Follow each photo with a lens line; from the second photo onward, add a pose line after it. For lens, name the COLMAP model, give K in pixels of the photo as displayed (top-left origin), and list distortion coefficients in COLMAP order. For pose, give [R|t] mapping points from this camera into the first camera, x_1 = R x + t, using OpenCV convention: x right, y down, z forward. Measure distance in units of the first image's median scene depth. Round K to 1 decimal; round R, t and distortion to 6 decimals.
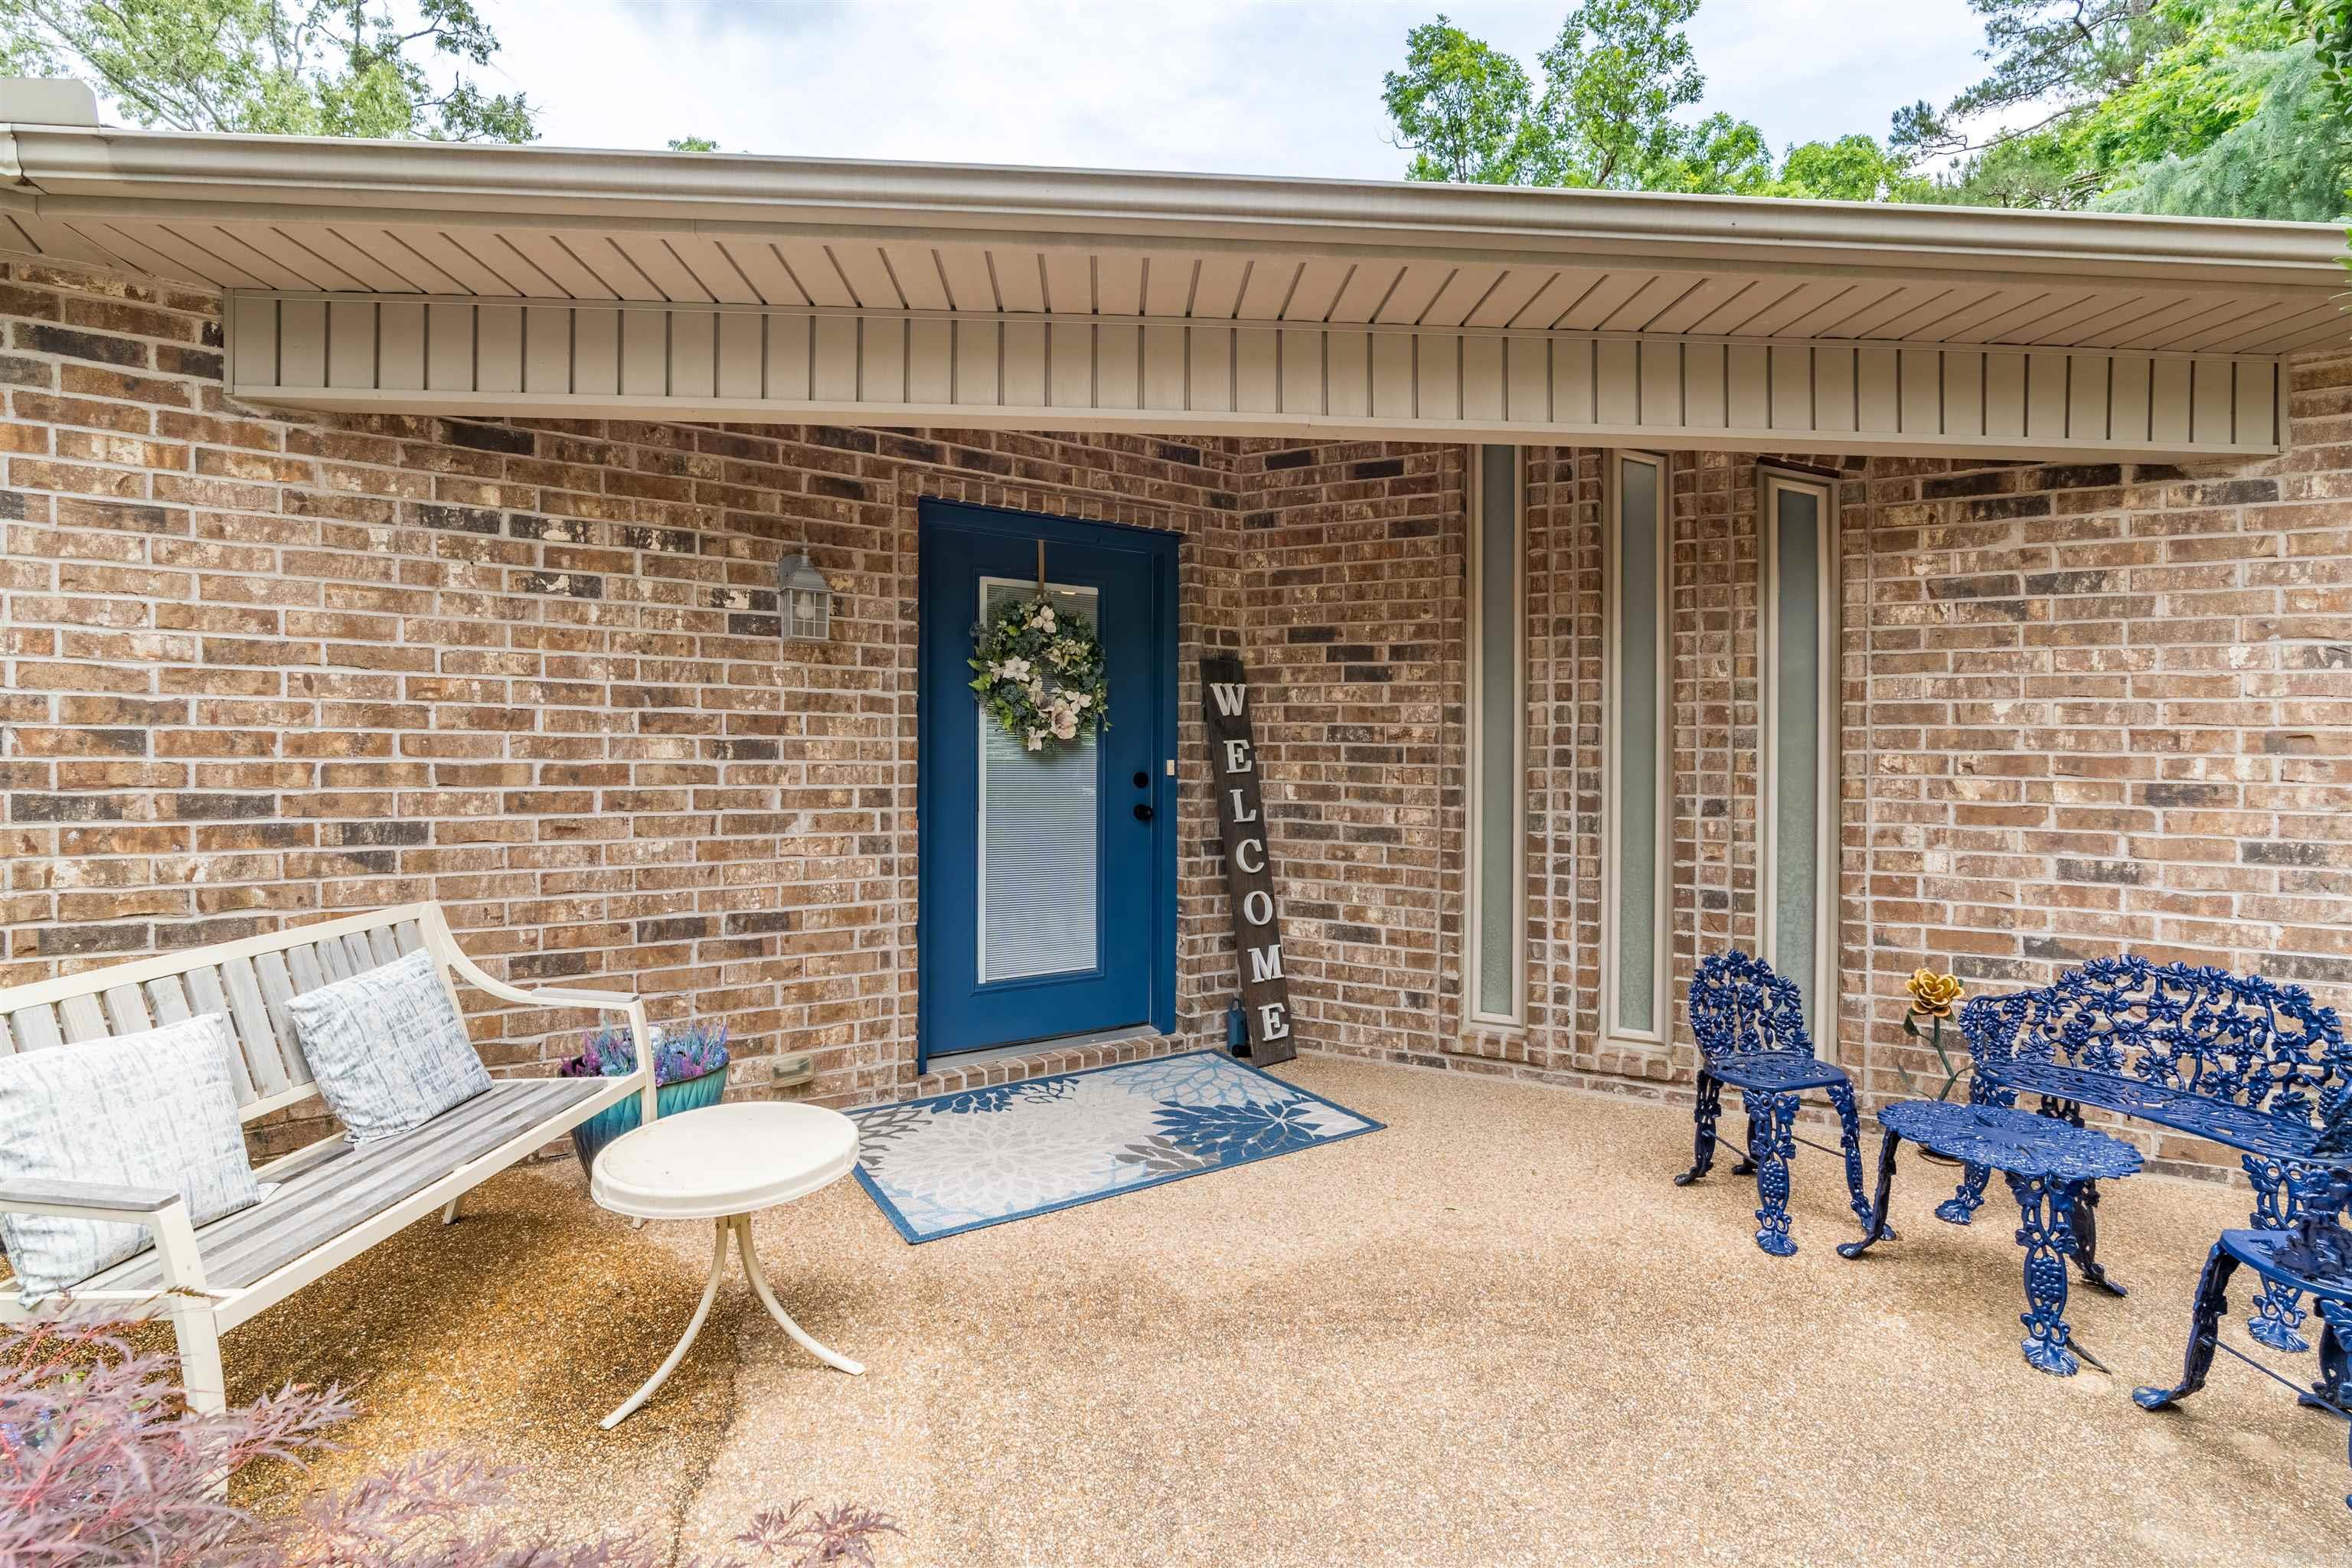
lens RADIAL K [[1114.2, 0, 1178.0], [0, 1114.2, 762.9], [0, 0, 1]] dist [-0.001542, 0.000214]
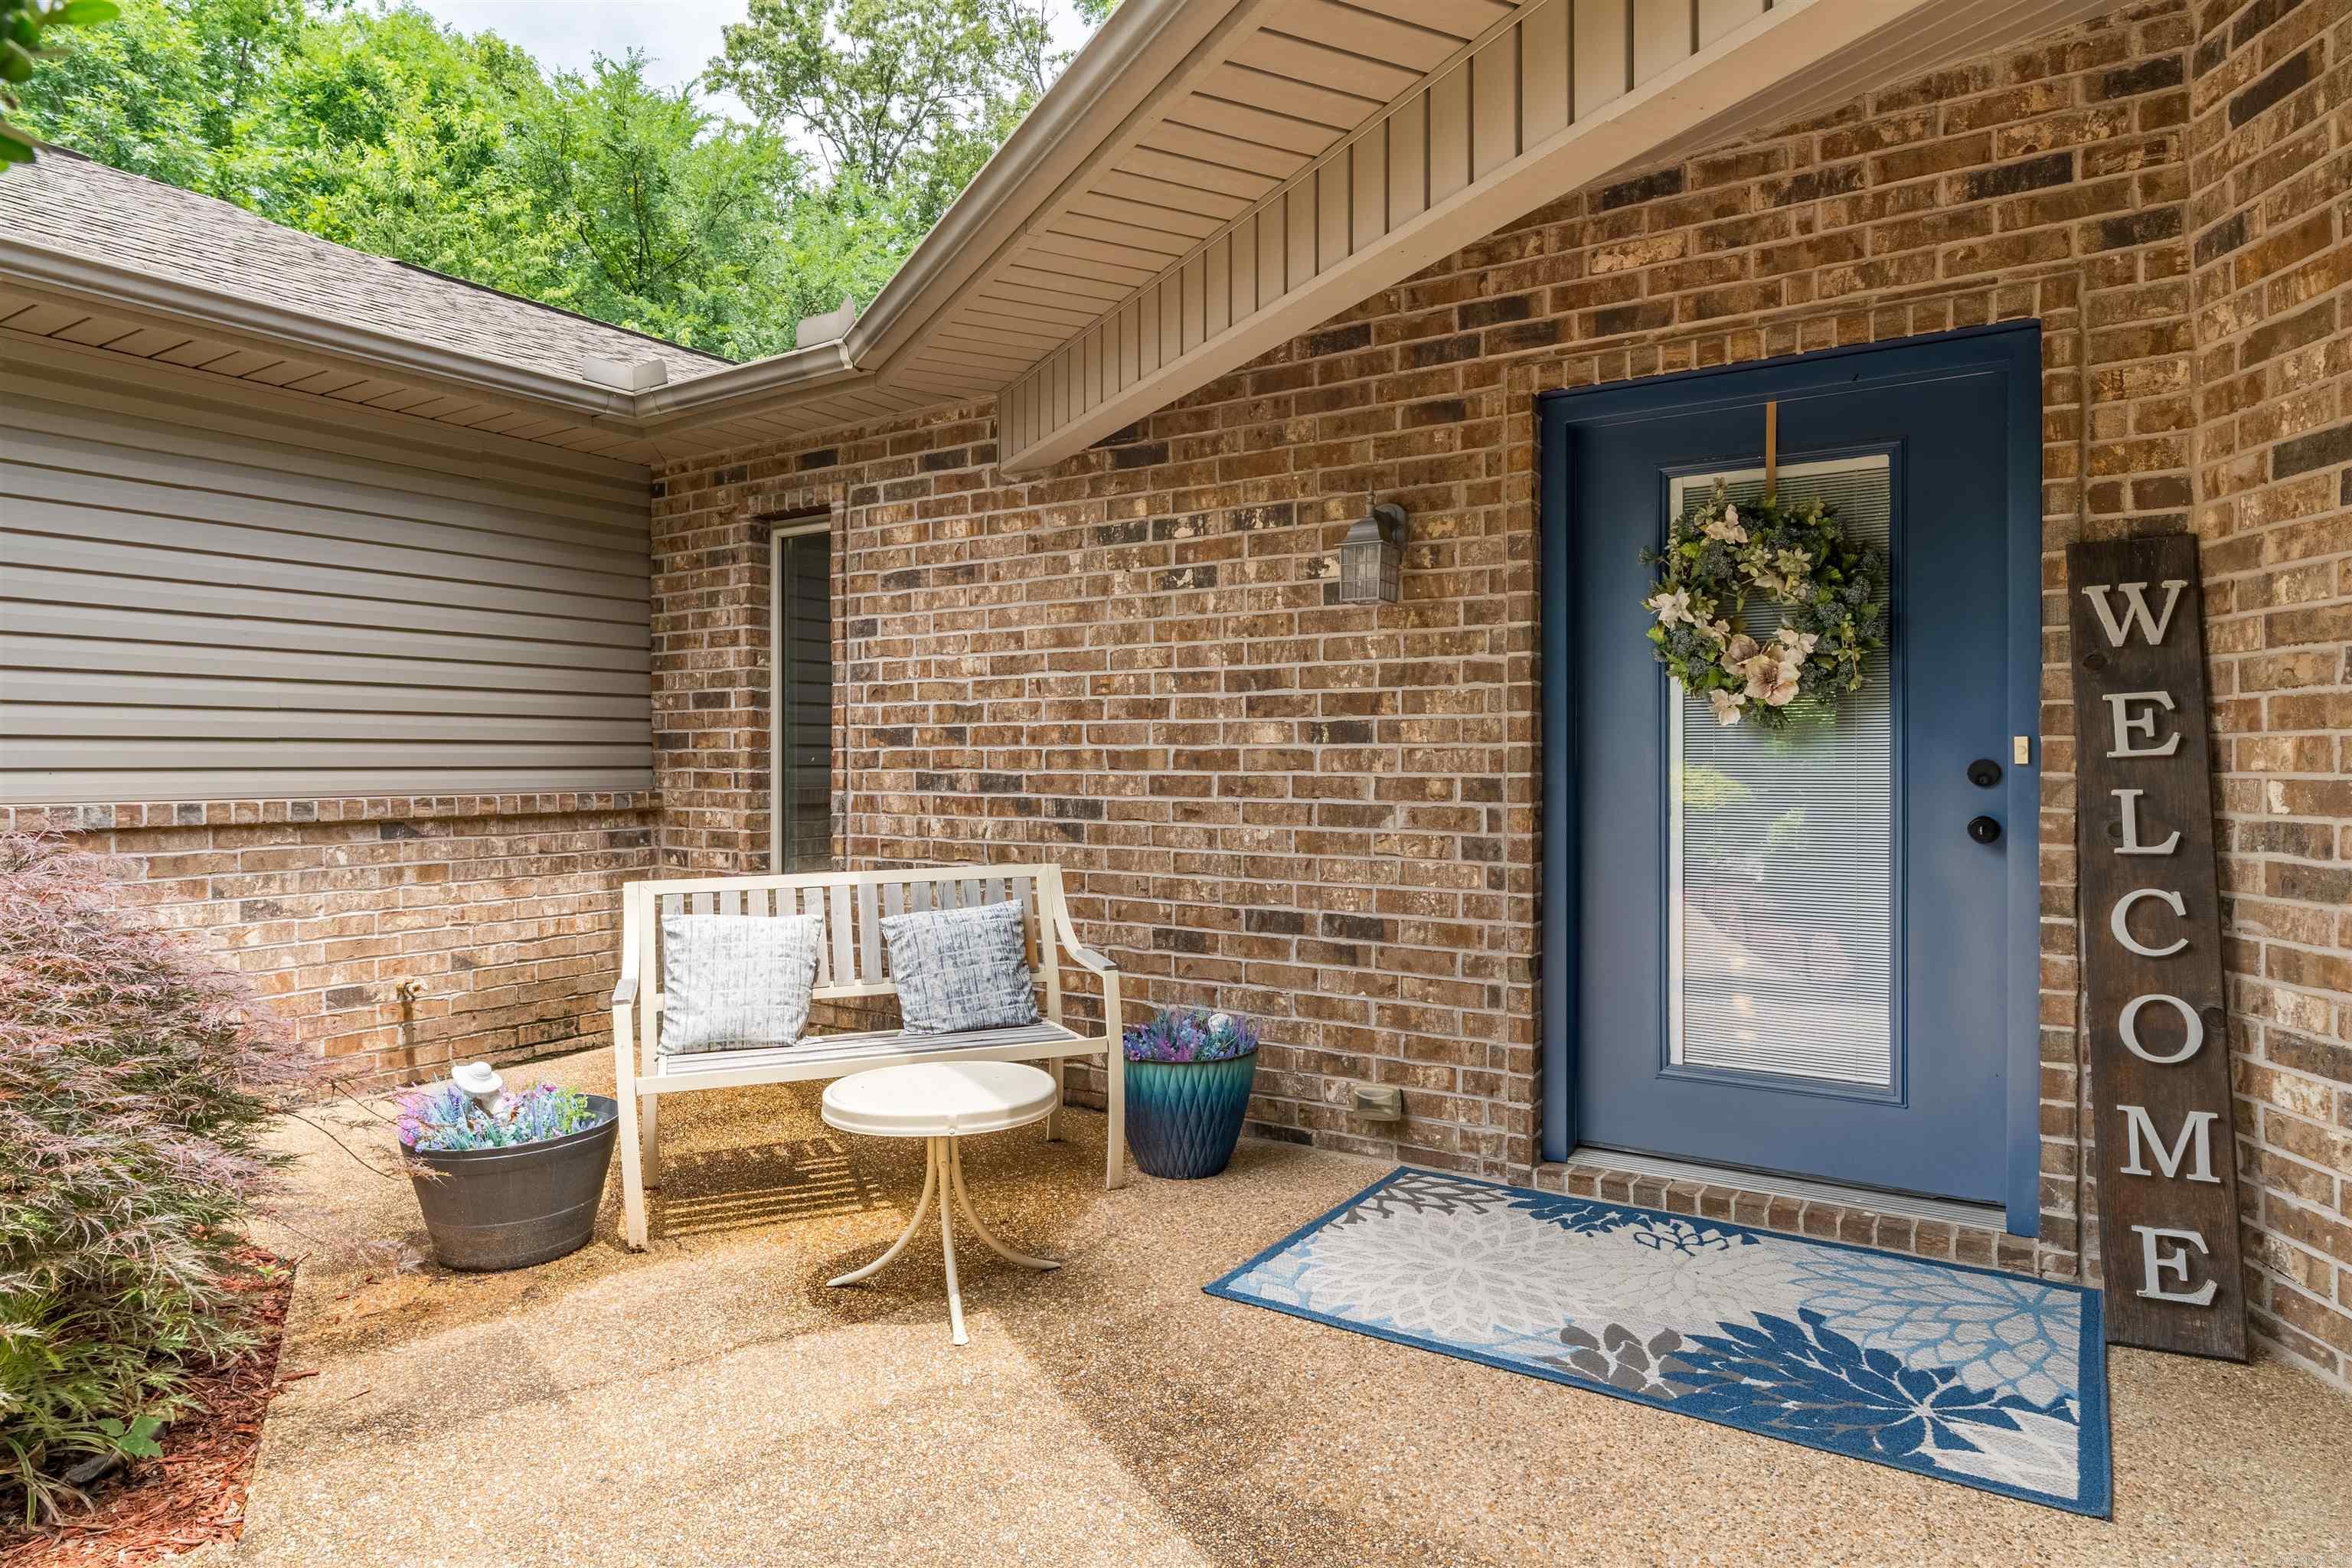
lens RADIAL K [[1370.5, 0, 1176.0], [0, 1370.5, 784.0], [0, 0, 1]] dist [0.001650, 0.001732]
pose [[0.389022, 0.000405, -0.921229, 0.579486], [-0.010405, 0.999938, -0.003955, 0.035603], [0.921170, 0.011124, 0.389002, 0.449112]]
